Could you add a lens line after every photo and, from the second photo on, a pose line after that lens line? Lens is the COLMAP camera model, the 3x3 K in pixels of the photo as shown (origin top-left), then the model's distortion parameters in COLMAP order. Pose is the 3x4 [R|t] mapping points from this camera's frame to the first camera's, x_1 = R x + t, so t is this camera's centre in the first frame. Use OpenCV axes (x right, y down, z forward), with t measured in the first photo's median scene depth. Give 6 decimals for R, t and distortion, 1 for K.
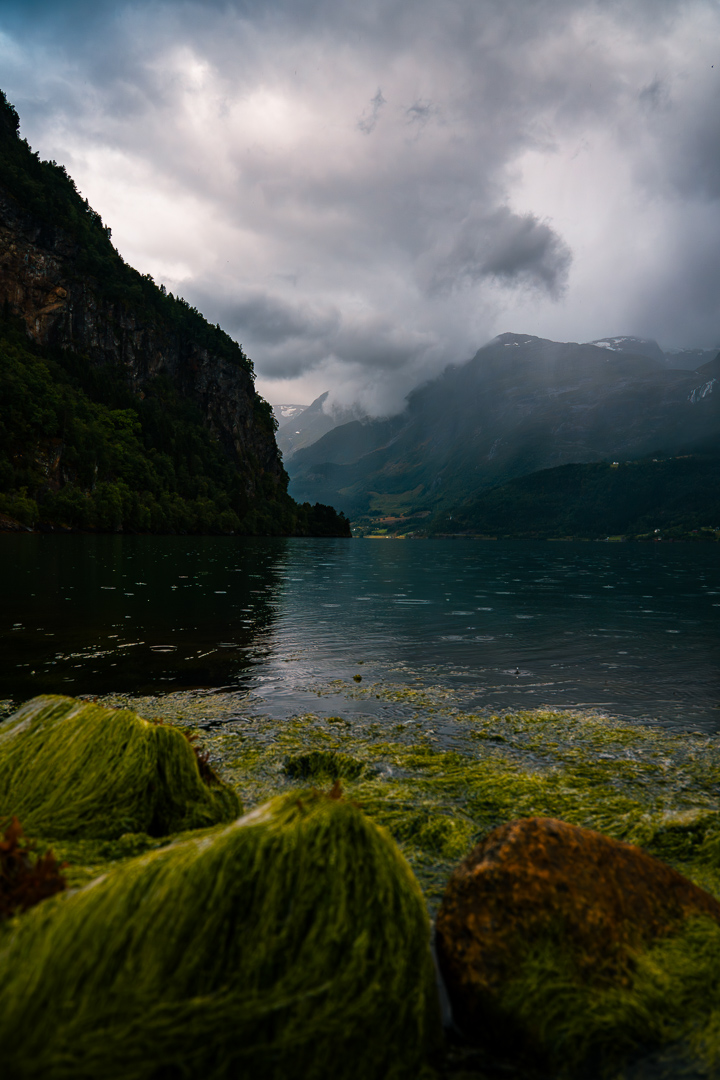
lens RADIAL K [[842.9, 0, 360.0], [0, 842.9, 540.0], [0, 0, 1]] dist [-0.074956, 0.084633]
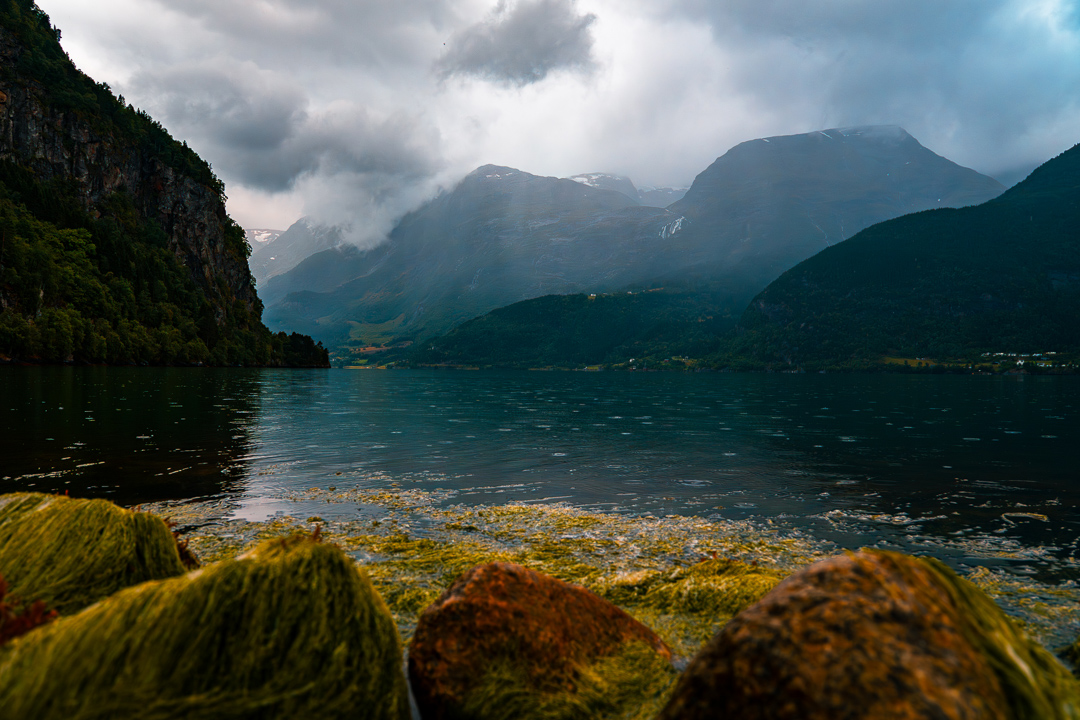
lens RADIAL K [[858.4, 0, 540.0], [0, 858.4, 360.0], [0, 0, 1]] dist [-0.032024, 0.005587]
pose [[0.973700, -0.002854, 0.227817, 0.001649], [0.007140, 0.999813, -0.017990, 0.079499], [-0.227723, 0.019144, 0.973538, -0.163672]]
